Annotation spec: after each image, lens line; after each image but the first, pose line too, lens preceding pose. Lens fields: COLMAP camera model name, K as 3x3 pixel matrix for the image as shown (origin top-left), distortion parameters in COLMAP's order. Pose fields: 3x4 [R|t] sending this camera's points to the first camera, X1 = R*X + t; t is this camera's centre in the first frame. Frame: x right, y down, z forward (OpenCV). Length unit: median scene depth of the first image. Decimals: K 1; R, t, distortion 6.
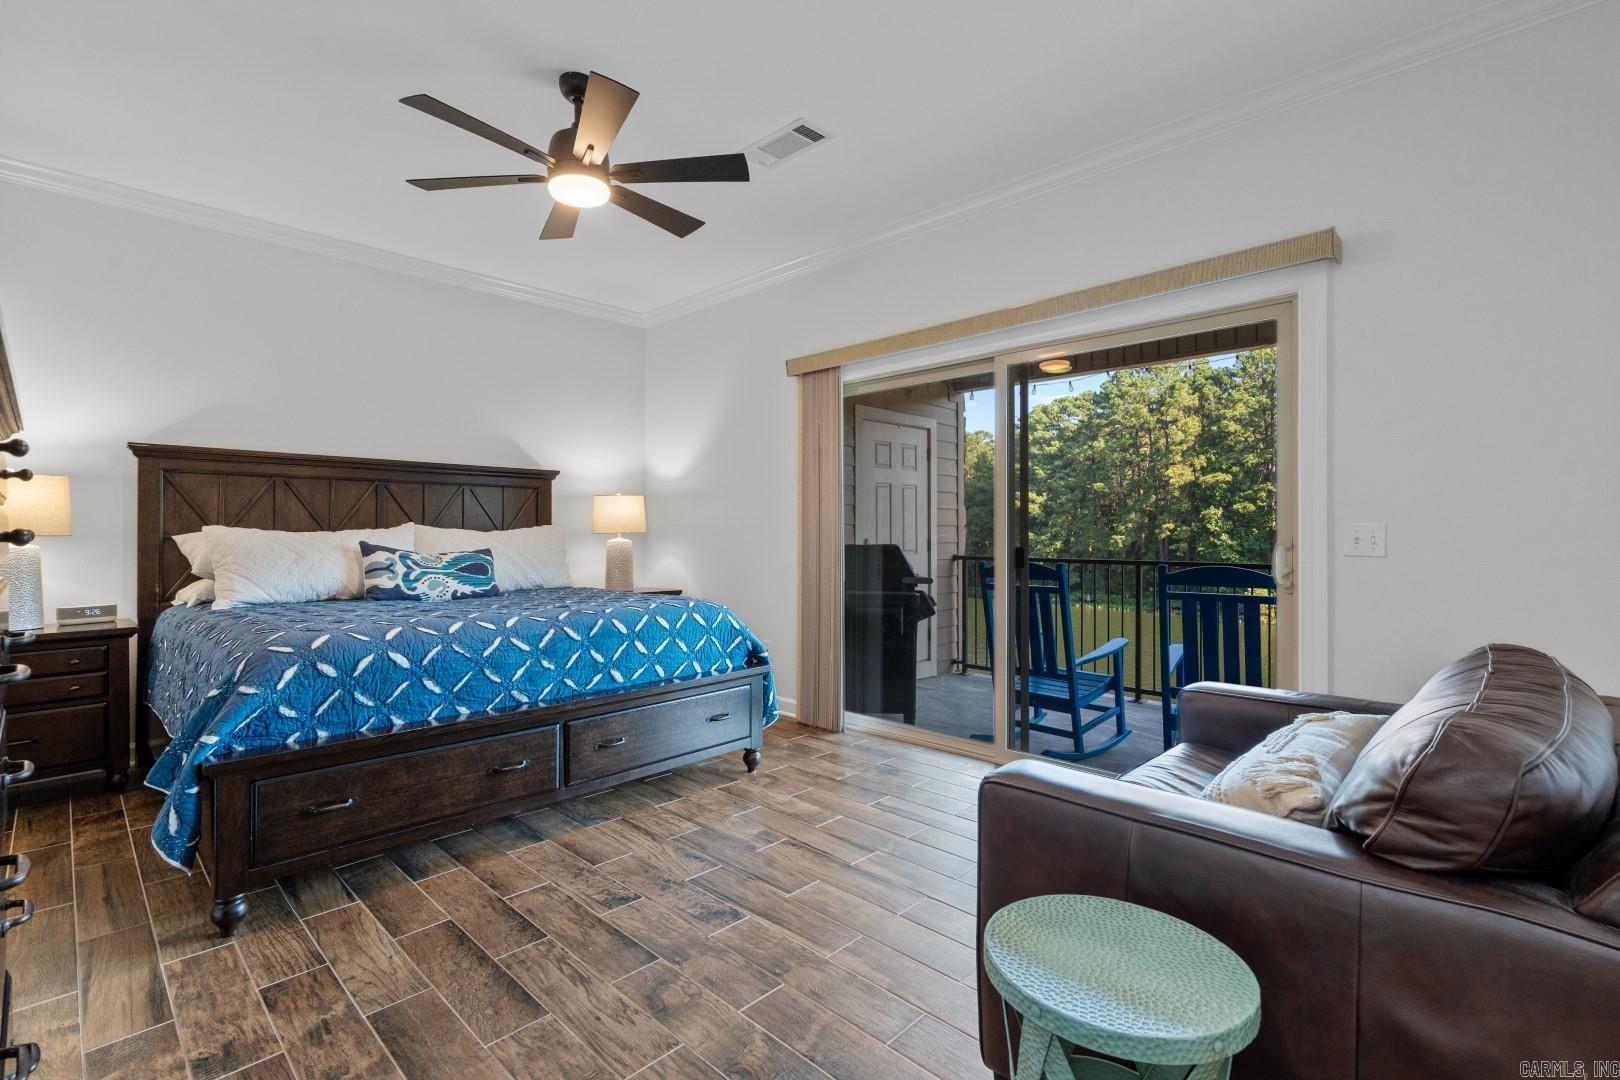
lens RADIAL K [[731.2, 0, 810.1], [0, 731.2, 523.2], [0, 0, 1]] dist [-0.006903, 0.001115]
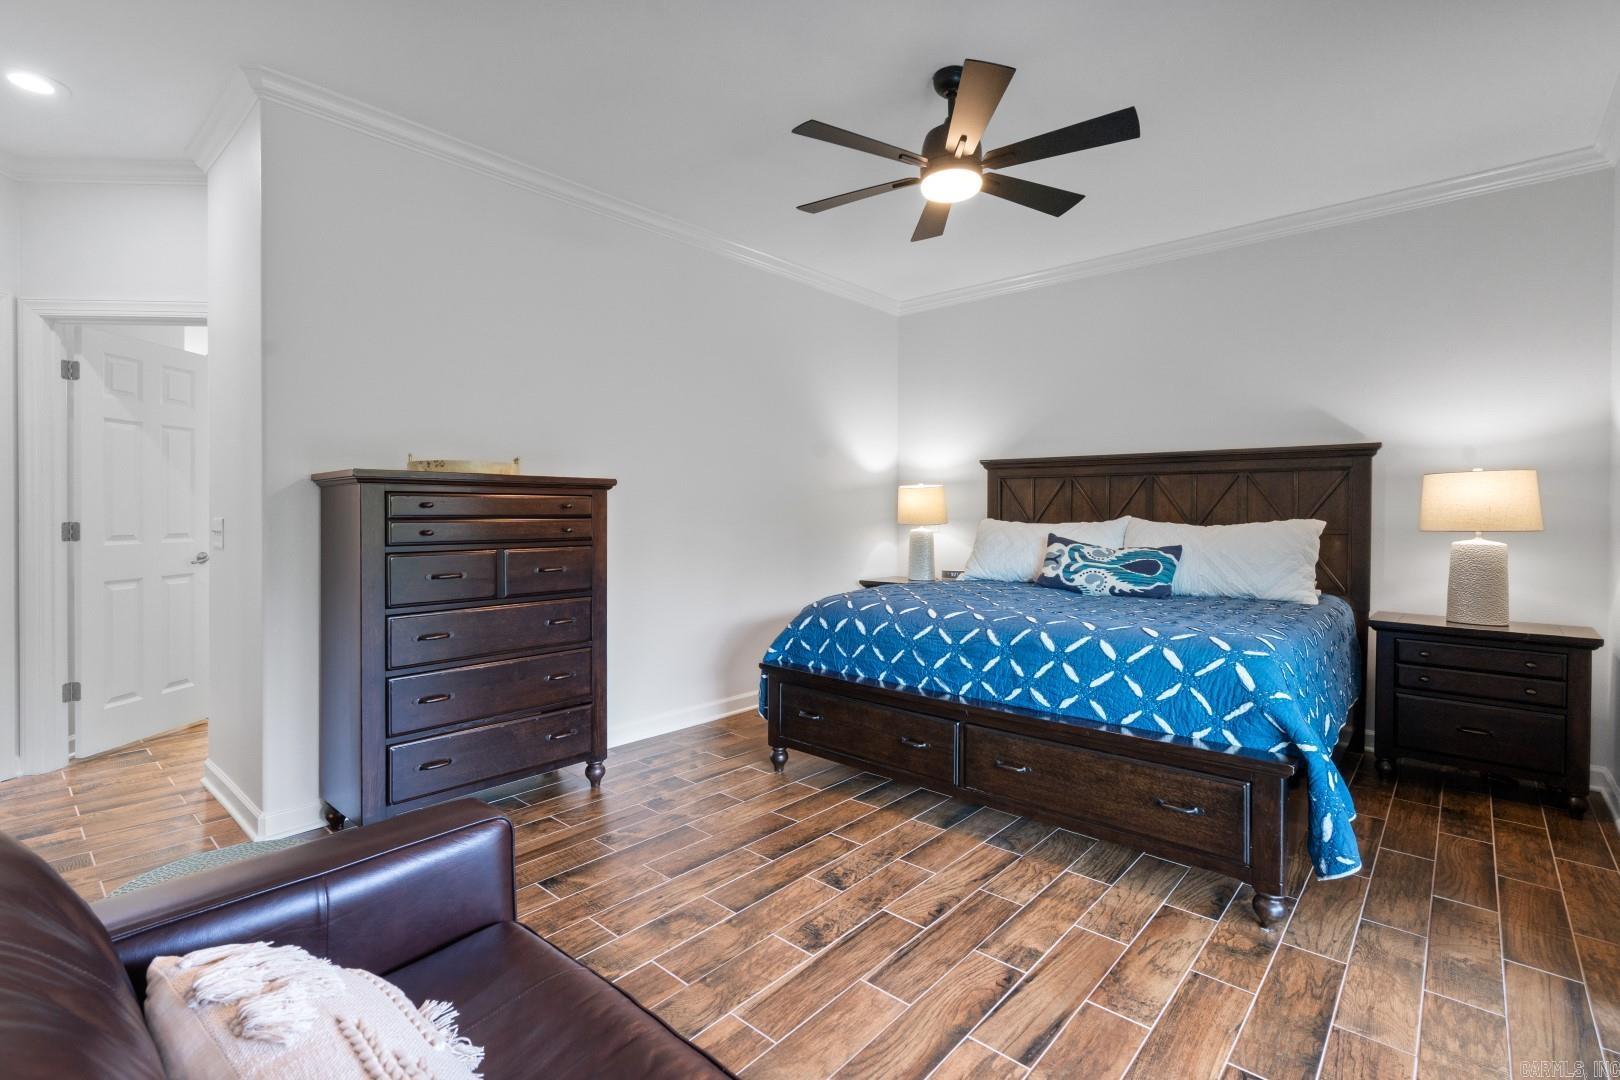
lens RADIAL K [[731.2, 0, 792.6], [0, 731.2, 522.9], [0, 0, 1]] dist [-0.006903, 0.001115]
pose [[0.039716, 0.014588, -0.999105, 0.604393], [0.009653, 0.999841, 0.014982, -0.014882], [0.999164, -0.010239, 0.039569, 0.690707]]
